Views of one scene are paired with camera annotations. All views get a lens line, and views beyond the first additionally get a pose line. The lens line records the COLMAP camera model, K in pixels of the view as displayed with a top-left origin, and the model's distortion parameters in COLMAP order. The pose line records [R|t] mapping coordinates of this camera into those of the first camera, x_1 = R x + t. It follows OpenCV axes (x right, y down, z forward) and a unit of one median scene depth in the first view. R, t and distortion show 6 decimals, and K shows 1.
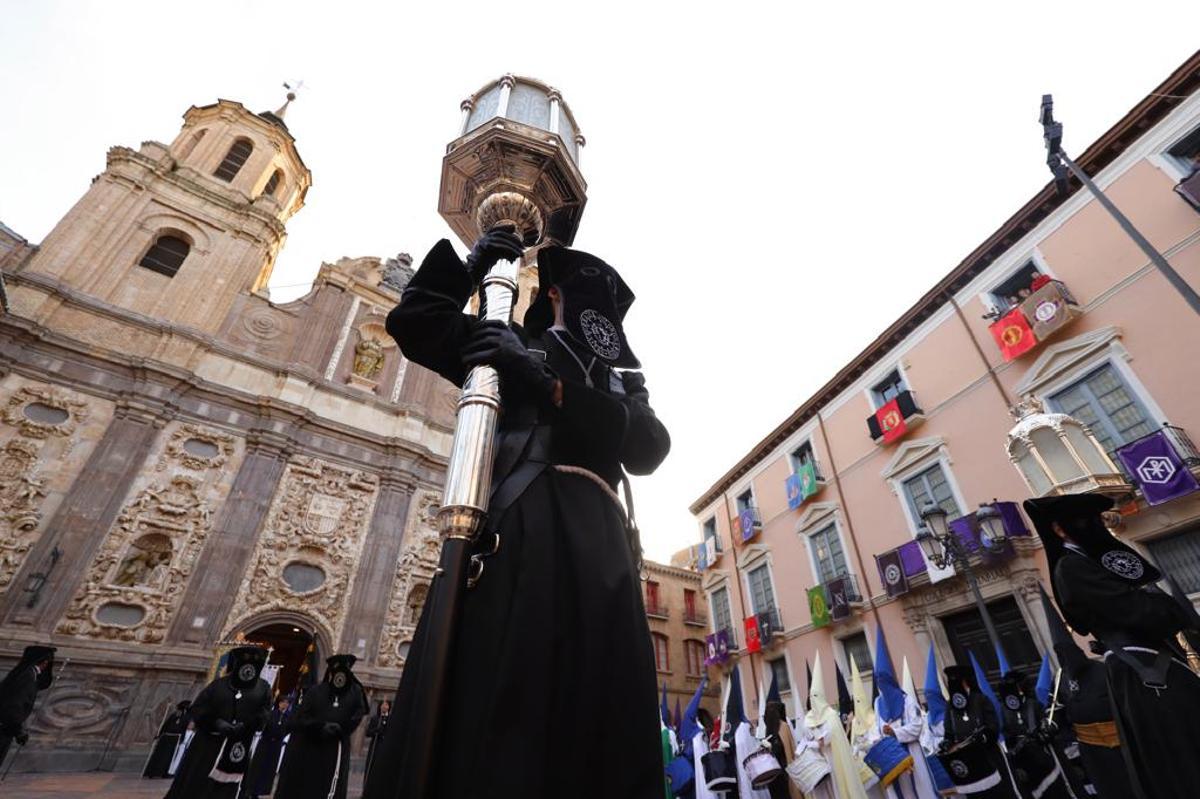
lens RADIAL K [[532.9, 0, 601.6], [0, 532.9, 399.5], [0, 0, 1]] dist [-0.000763, 0.000275]
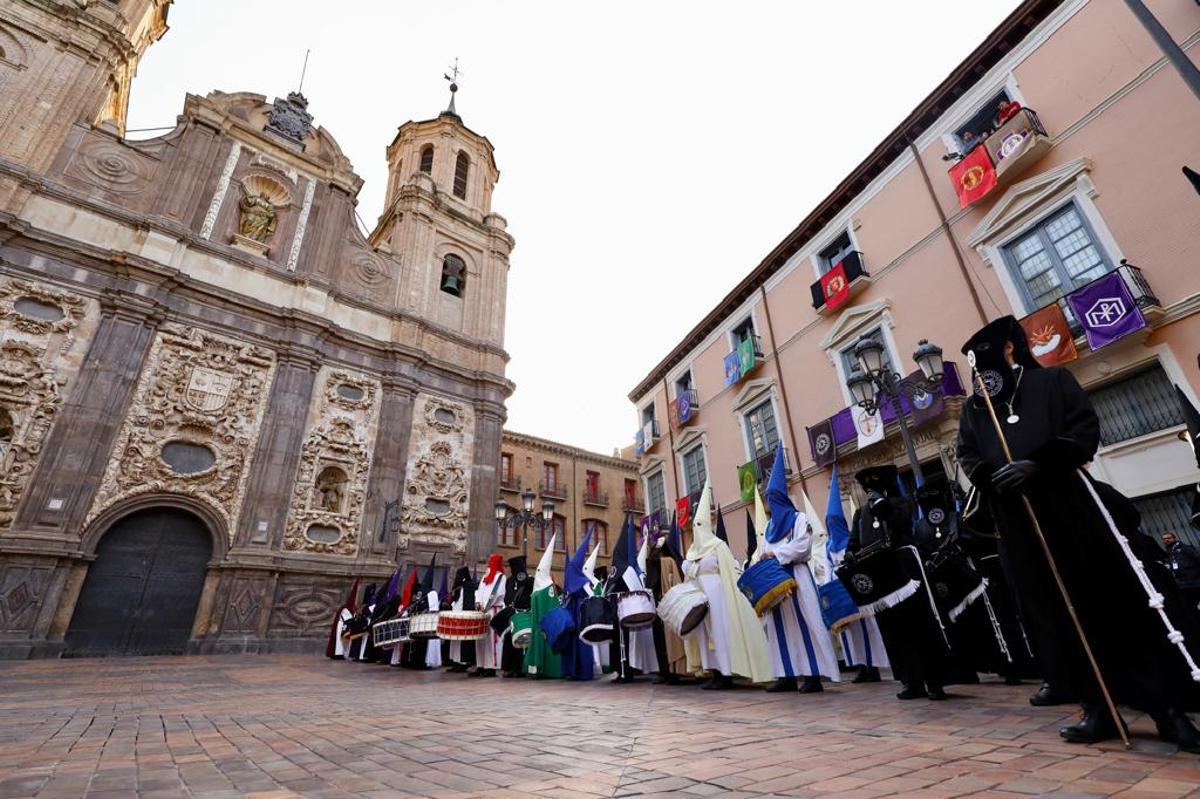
lens RADIAL K [[532.9, 0, 601.6], [0, 532.9, 399.5], [0, 0, 1]] dist [-0.000763, 0.000275]
pose [[0.996818, -0.001420, 0.079695, 0.056572], [-0.011919, 0.985944, 0.166650, 0.074681], [-0.078812, -0.167070, 0.982790, 0.078284]]
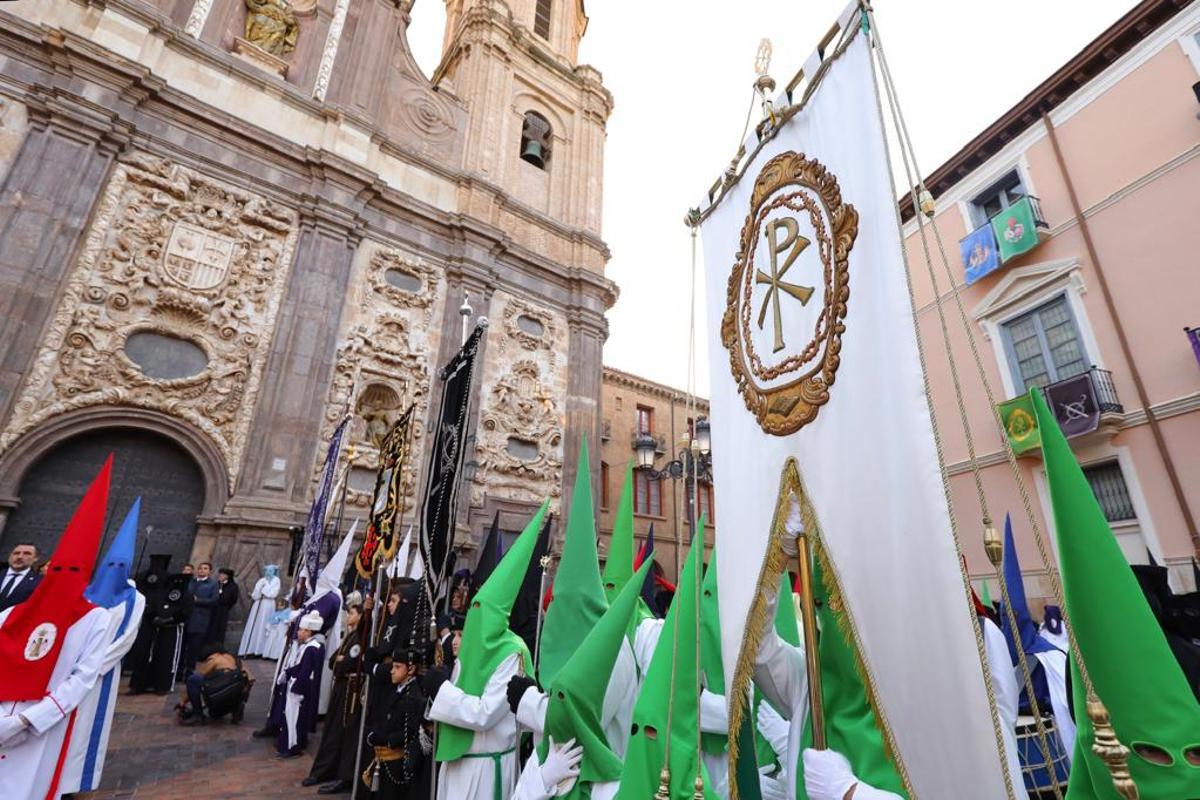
lens RADIAL K [[551.4, 0, 602.9], [0, 551.4, 398.5], [0, 0, 1]] dist [-0.002380, 0.000462]
pose [[0.999706, 0.021555, 0.011082, -0.082376], [-0.023563, 0.971406, 0.236254, 0.210033], [-0.005672, -0.236446, 0.971628, 0.374534]]
